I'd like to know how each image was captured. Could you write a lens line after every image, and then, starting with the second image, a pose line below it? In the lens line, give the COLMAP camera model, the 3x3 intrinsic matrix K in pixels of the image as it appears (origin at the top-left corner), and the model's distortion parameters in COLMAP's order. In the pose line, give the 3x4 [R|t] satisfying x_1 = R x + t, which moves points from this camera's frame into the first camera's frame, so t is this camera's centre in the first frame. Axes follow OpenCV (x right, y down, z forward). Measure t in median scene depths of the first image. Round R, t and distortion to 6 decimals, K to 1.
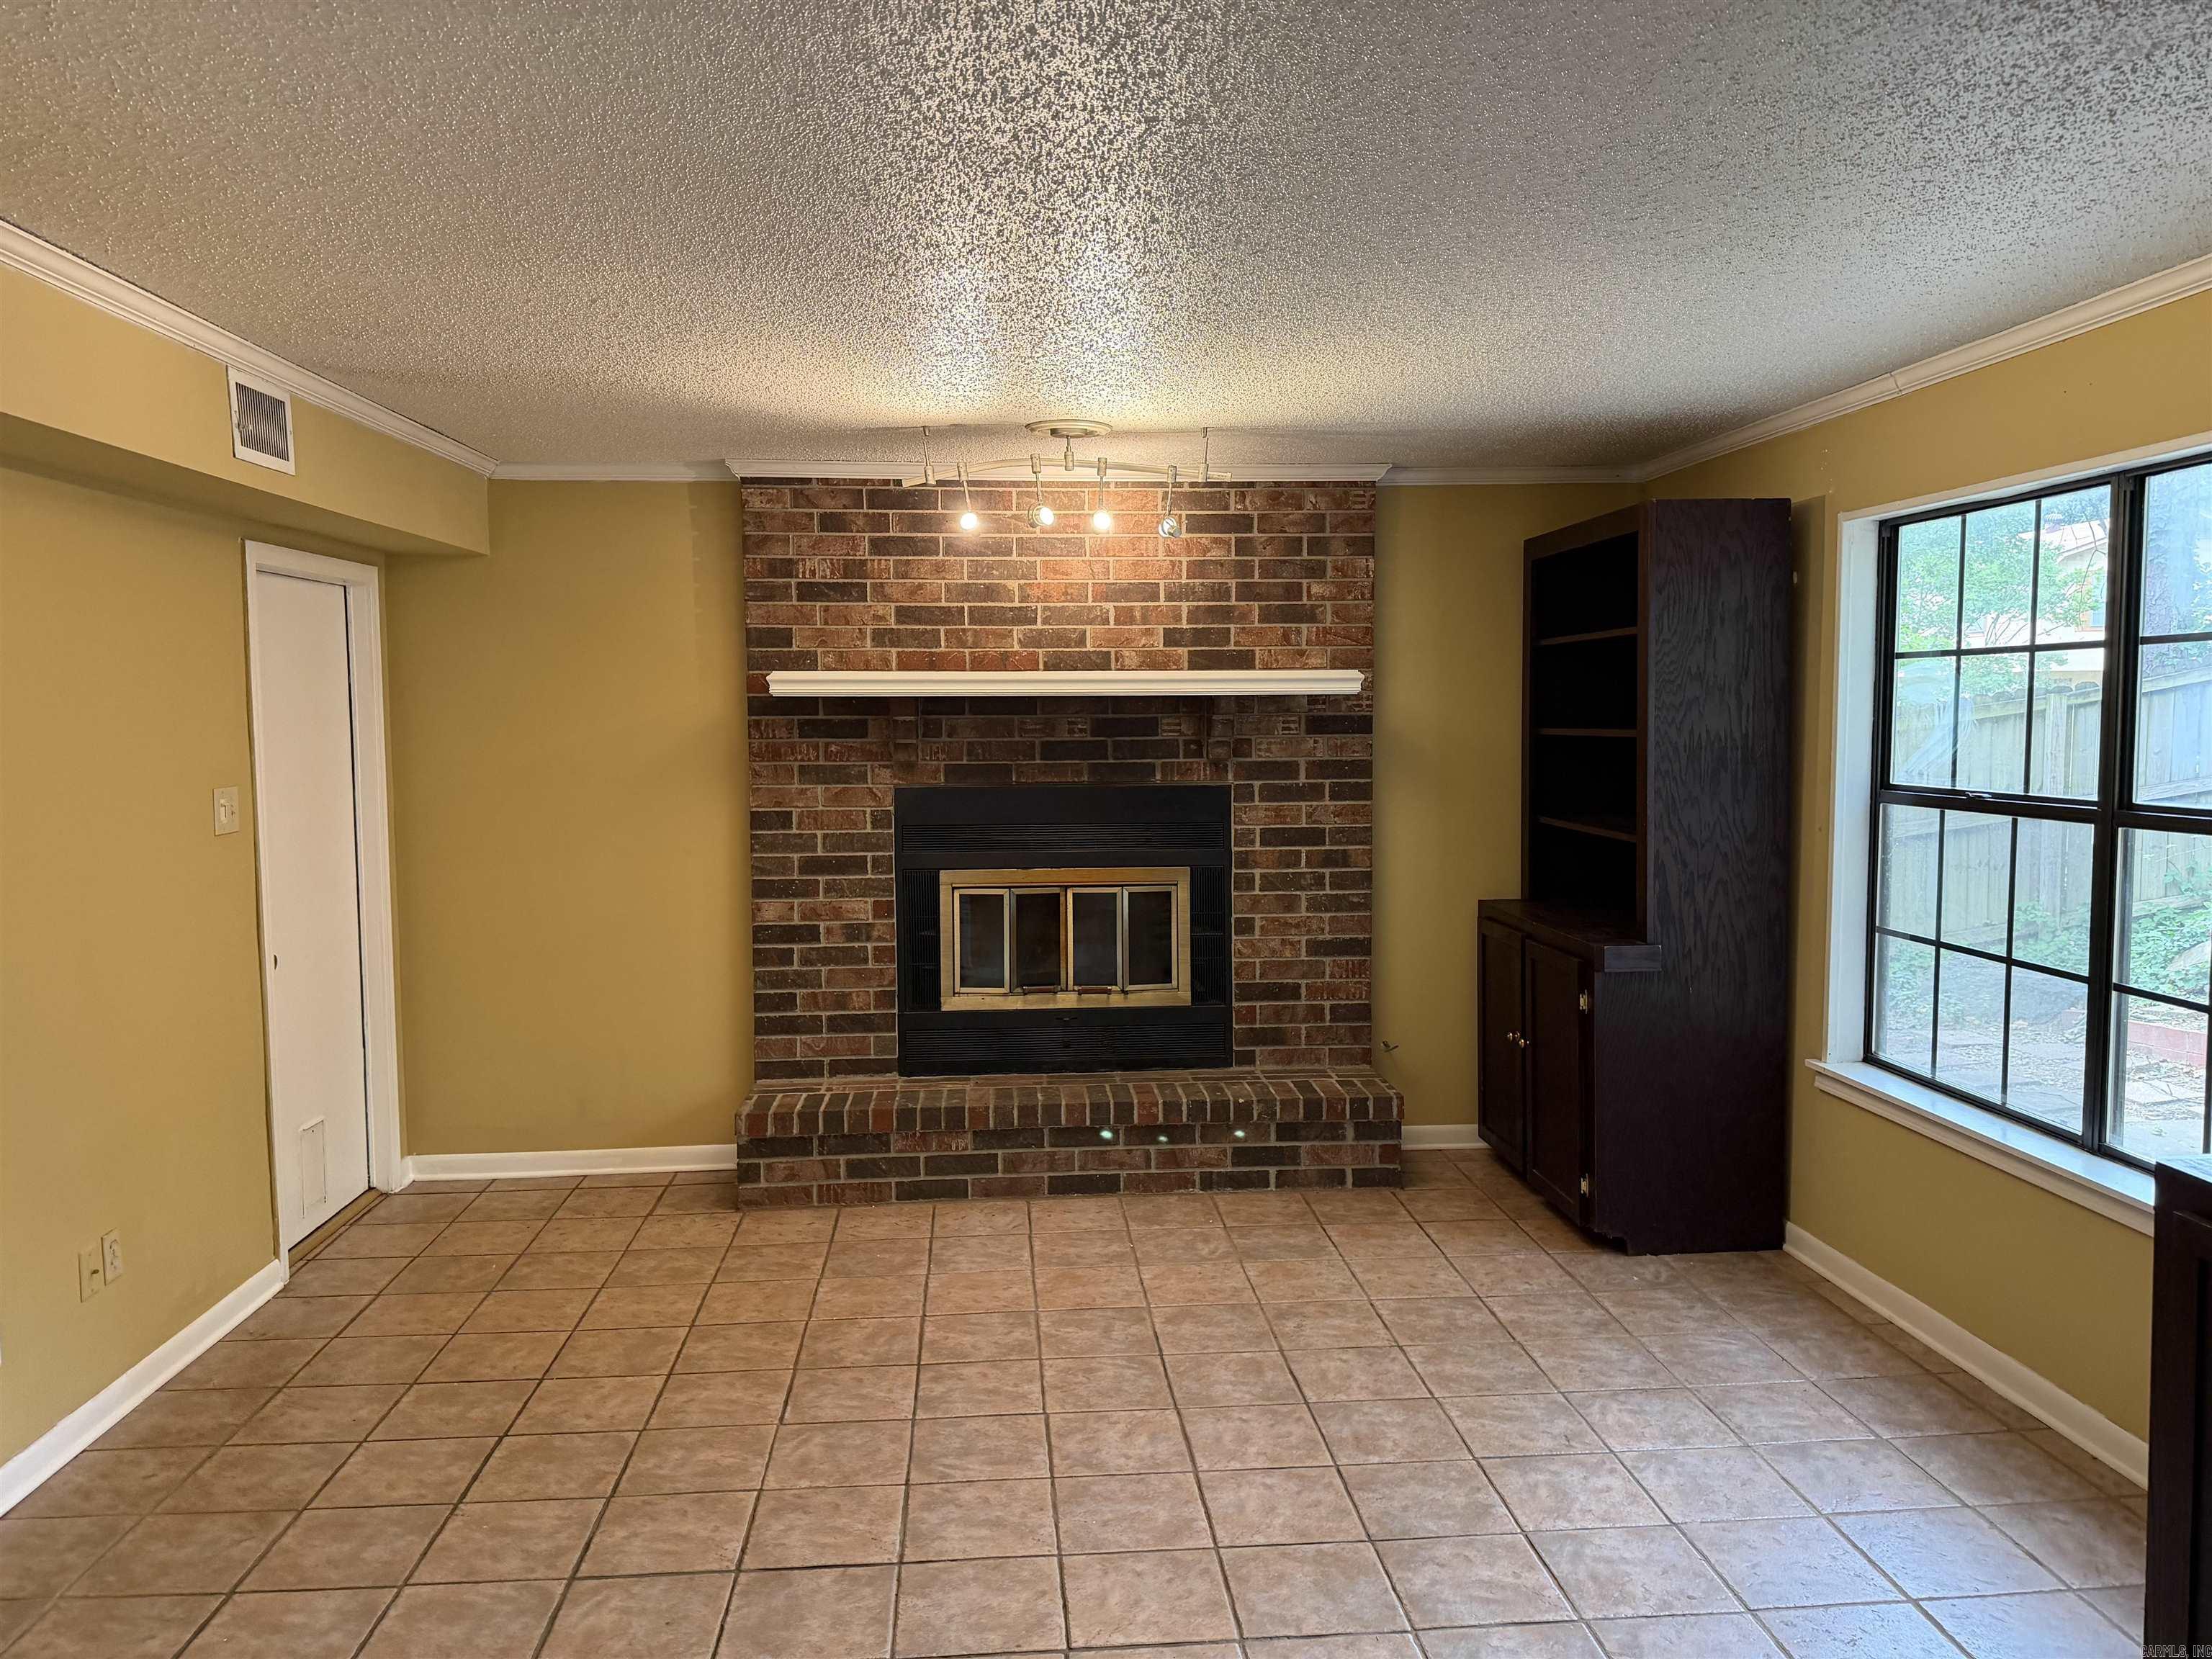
lens RADIAL K [[1554.5, 0, 1104.3], [0, 1554.5, 823.4], [0, 0, 1]] dist [0.045581, -0.086616]
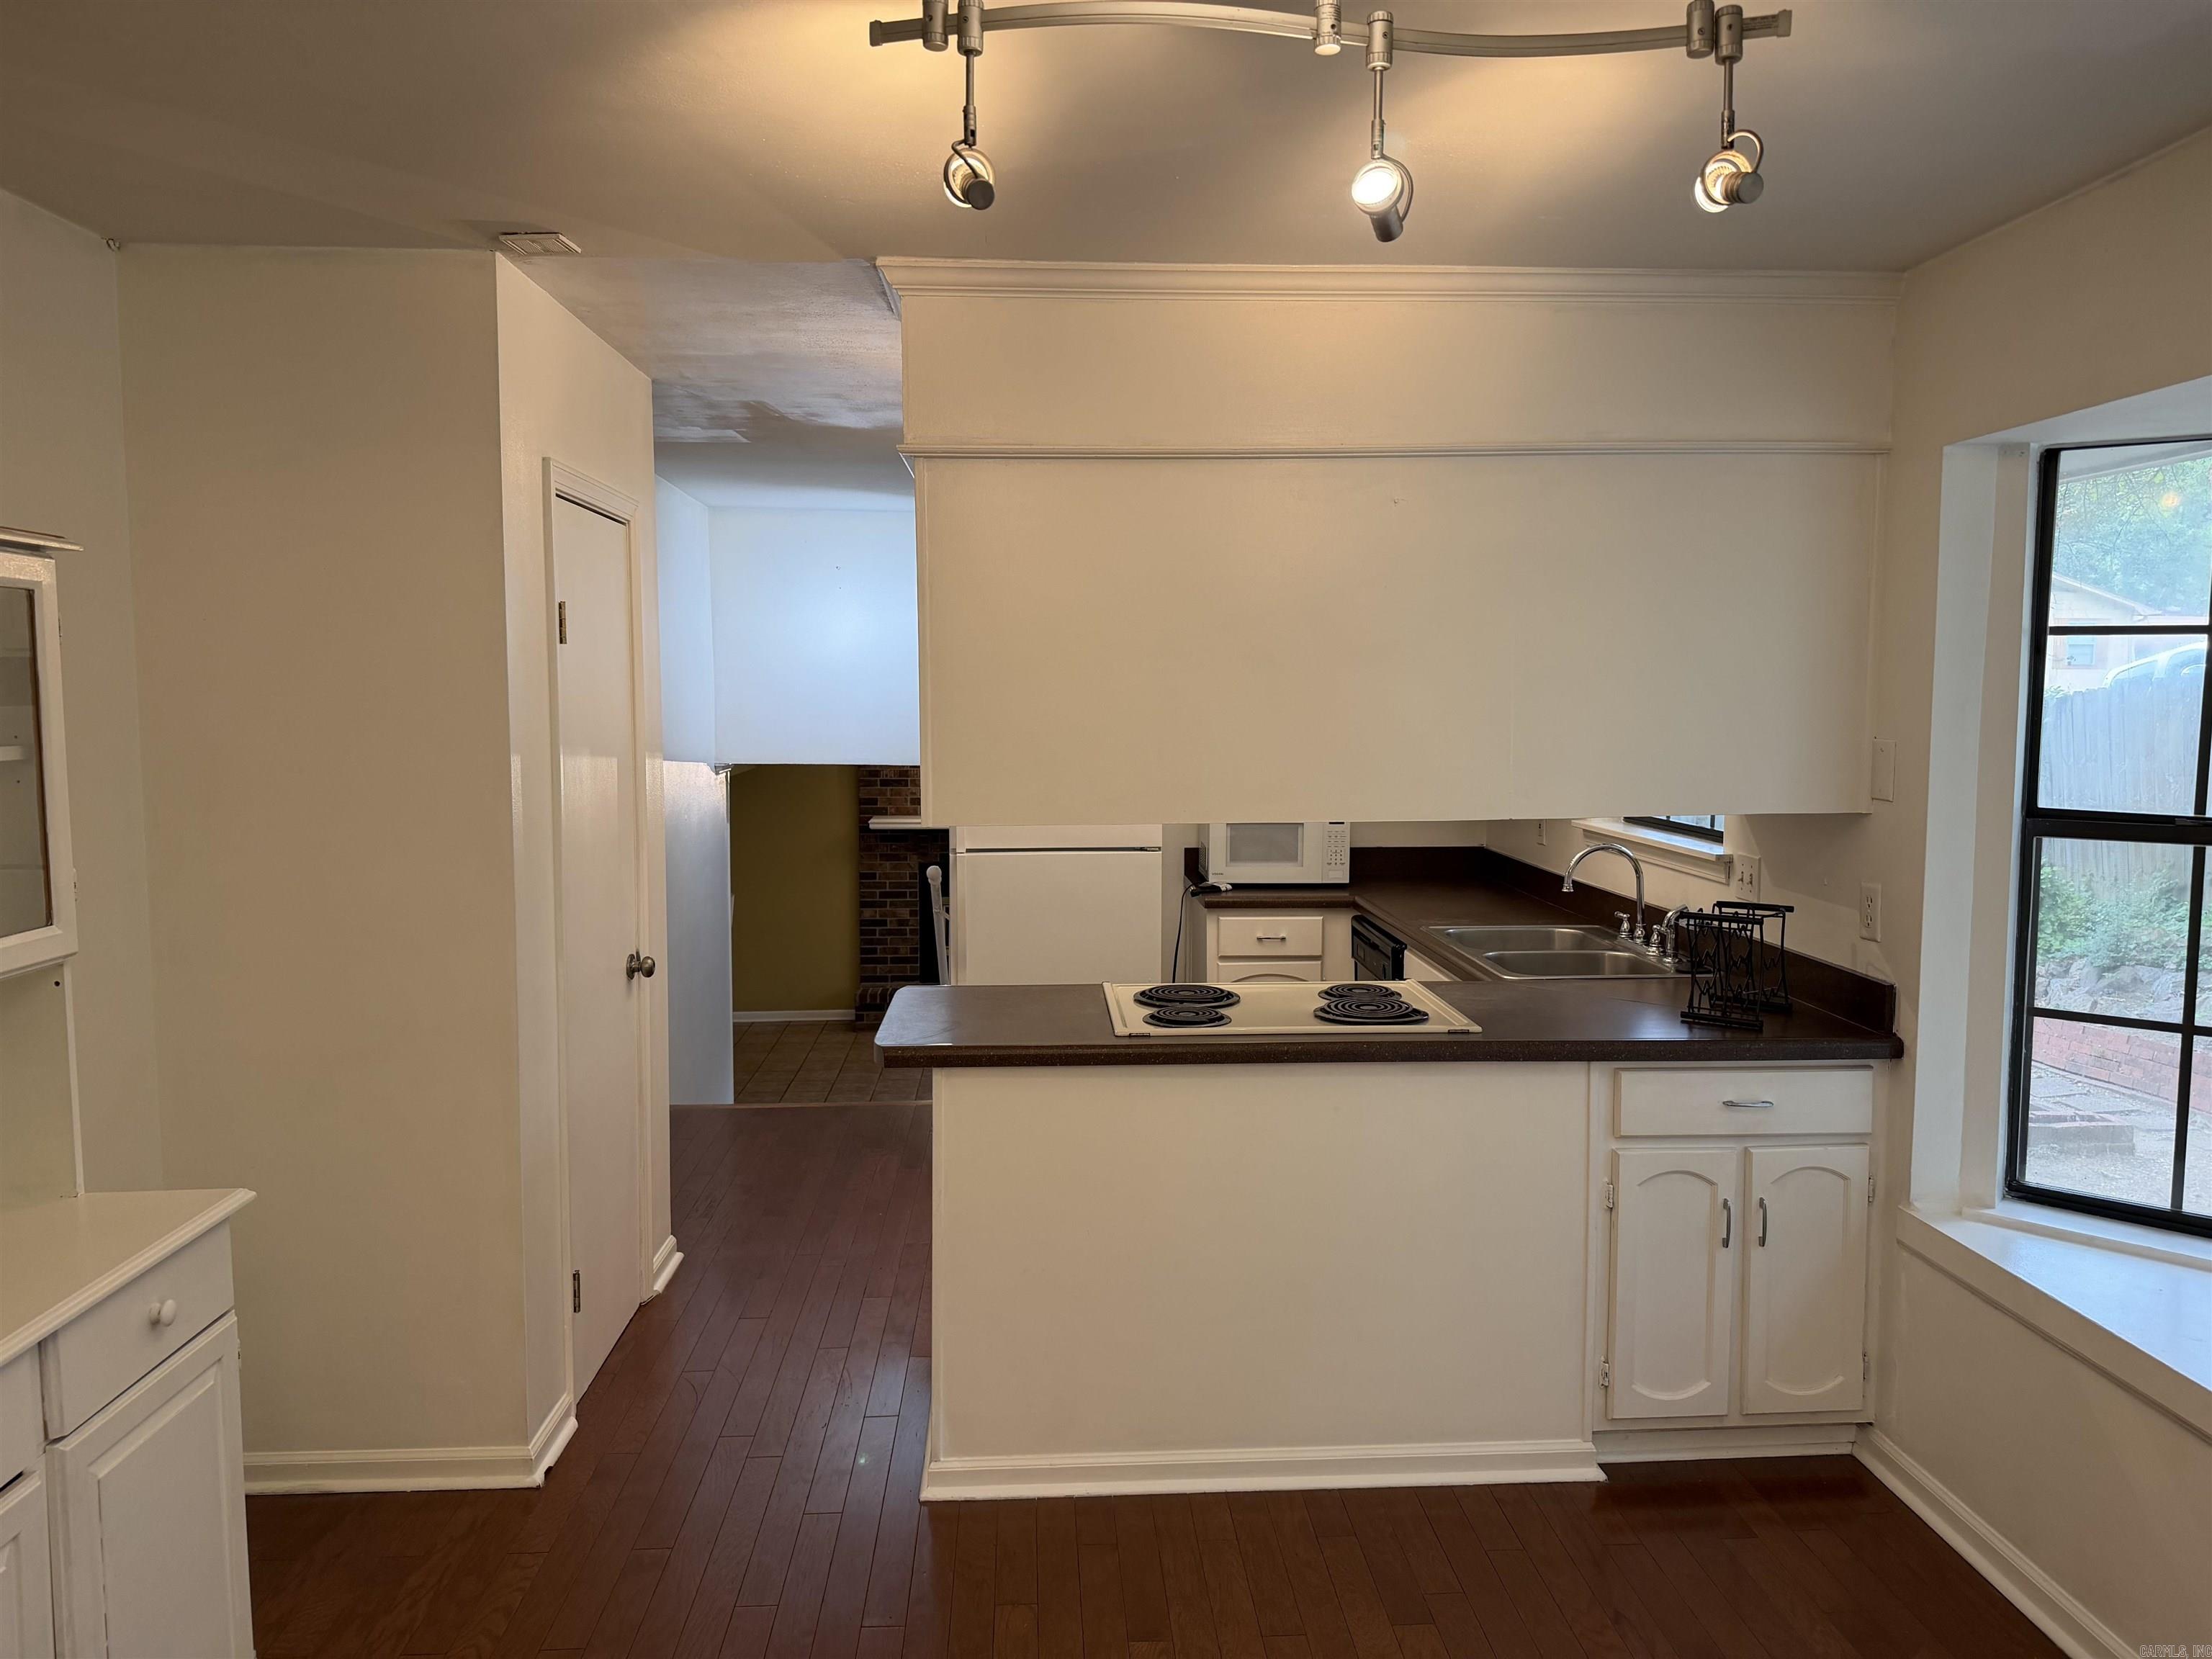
lens RADIAL K [[1554.5, 0, 1099.3], [0, 1554.5, 819.7], [0, 0, 1]] dist [0.045581, -0.086616]
pose [[0.999831, 0.009345, -0.015841, 0.183656], [-0.009330, 0.999956, 0.001003, -0.095442], [0.015850, -0.000855, 0.999874, -1.415401]]
